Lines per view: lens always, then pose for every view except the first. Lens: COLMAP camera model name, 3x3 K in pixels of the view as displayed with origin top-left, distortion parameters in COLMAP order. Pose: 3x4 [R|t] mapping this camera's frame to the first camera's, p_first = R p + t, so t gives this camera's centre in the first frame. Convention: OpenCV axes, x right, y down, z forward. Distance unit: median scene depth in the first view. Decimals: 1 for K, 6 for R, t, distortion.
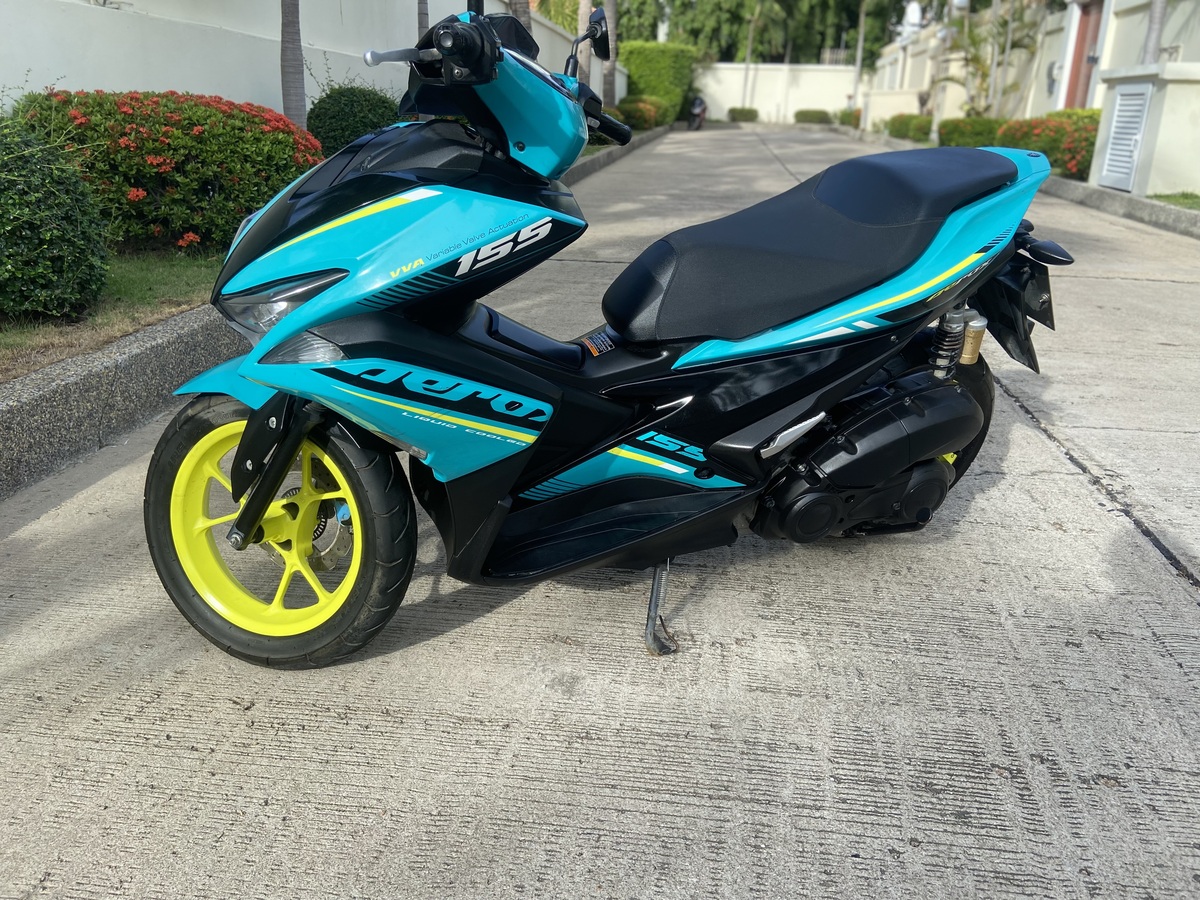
lens RADIAL K [[899.8, 0, 600.0], [0, 899.8, 450.0], [0, 0, 1]] dist [0.121987, -0.158798]
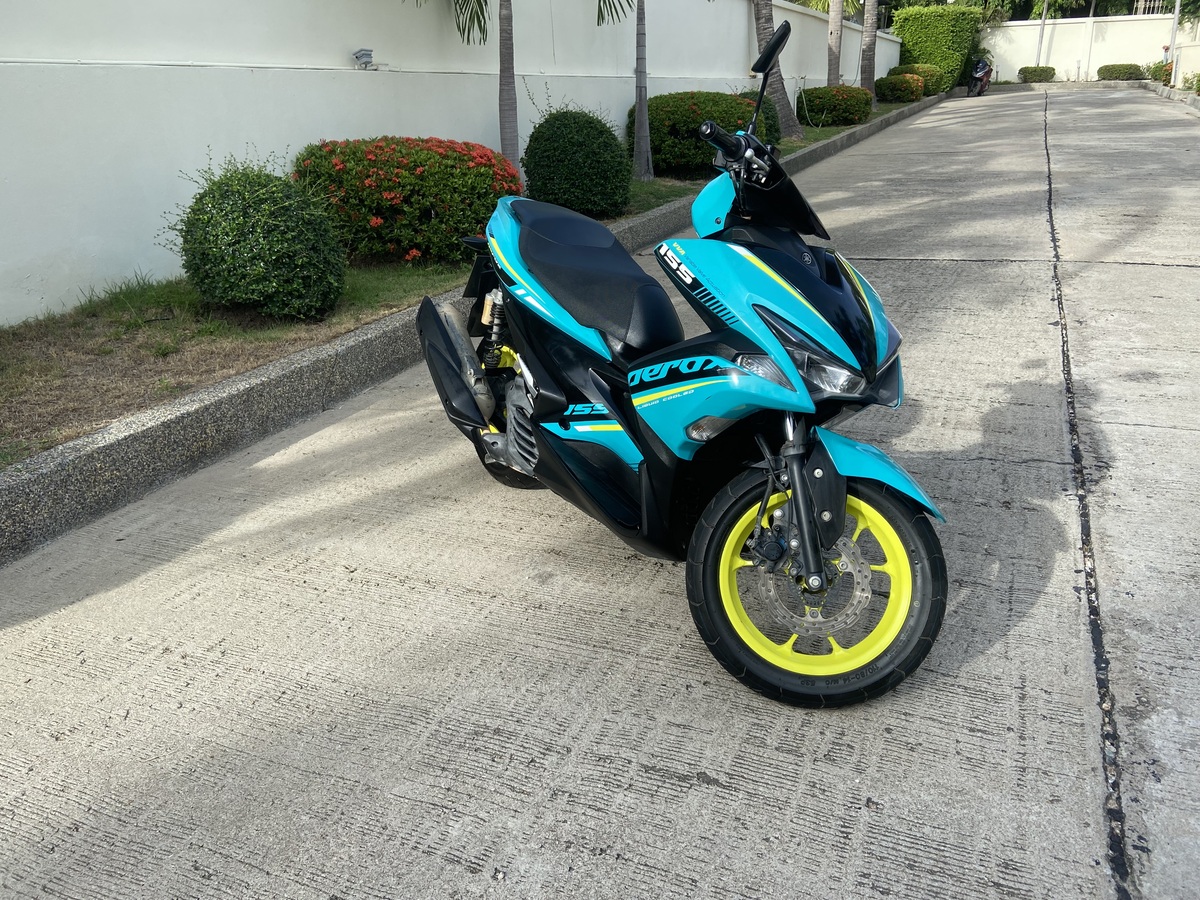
lens RADIAL K [[899.8, 0, 600.0], [0, 899.8, 450.0], [0, 0, 1]] dist [0.121987, -0.158798]
pose [[0.955630, 0.046646, -0.290854, 0.199135], [-0.039583, 0.998762, 0.030122, -0.000777], [0.291899, -0.017273, 0.956293, -0.166561]]
